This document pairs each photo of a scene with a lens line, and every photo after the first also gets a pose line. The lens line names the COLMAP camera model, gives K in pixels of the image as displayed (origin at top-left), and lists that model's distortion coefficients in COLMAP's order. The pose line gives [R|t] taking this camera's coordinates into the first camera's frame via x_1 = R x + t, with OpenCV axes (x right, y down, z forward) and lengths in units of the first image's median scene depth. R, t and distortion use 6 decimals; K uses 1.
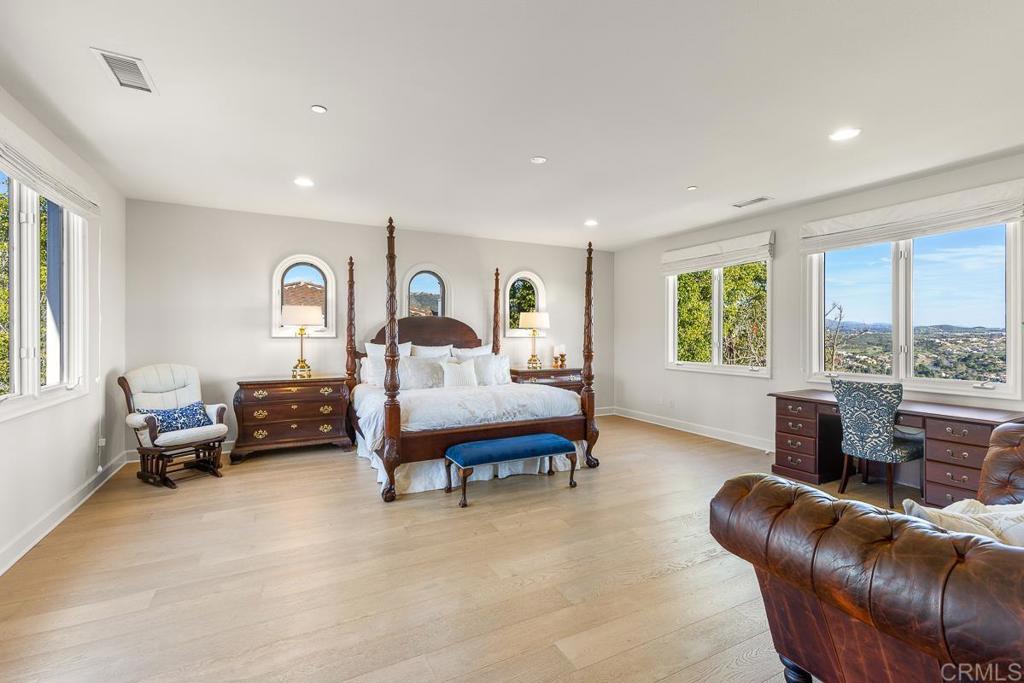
lens RADIAL K [[460.2, 0, 516.0], [0, 460.2, 335.7], [0, 0, 1]] dist [0.003700, -0.000096]
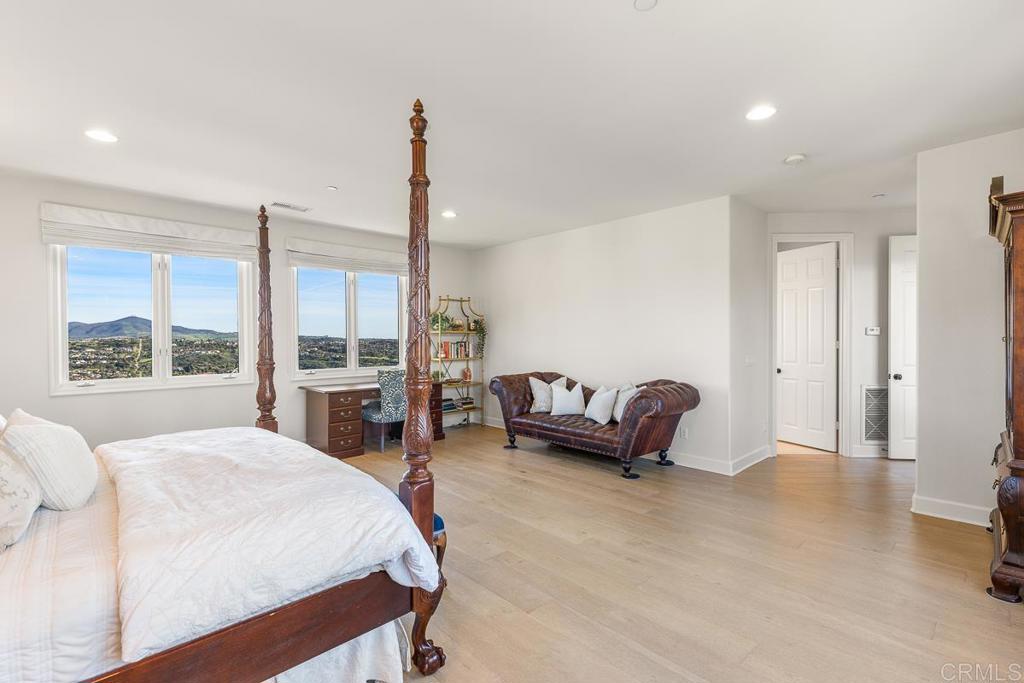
lens RADIAL K [[463.8, 0, 512.0], [0, 463.8, 341.5], [0, 0, 1]] dist [-0.092090, -0.000026]
pose [[-0.281126, -0.003054, 0.959666, -0.673306], [0.006959, 0.999962, 0.005221, 0.002873], [-0.959646, 0.008146, -0.281094, 0.923852]]
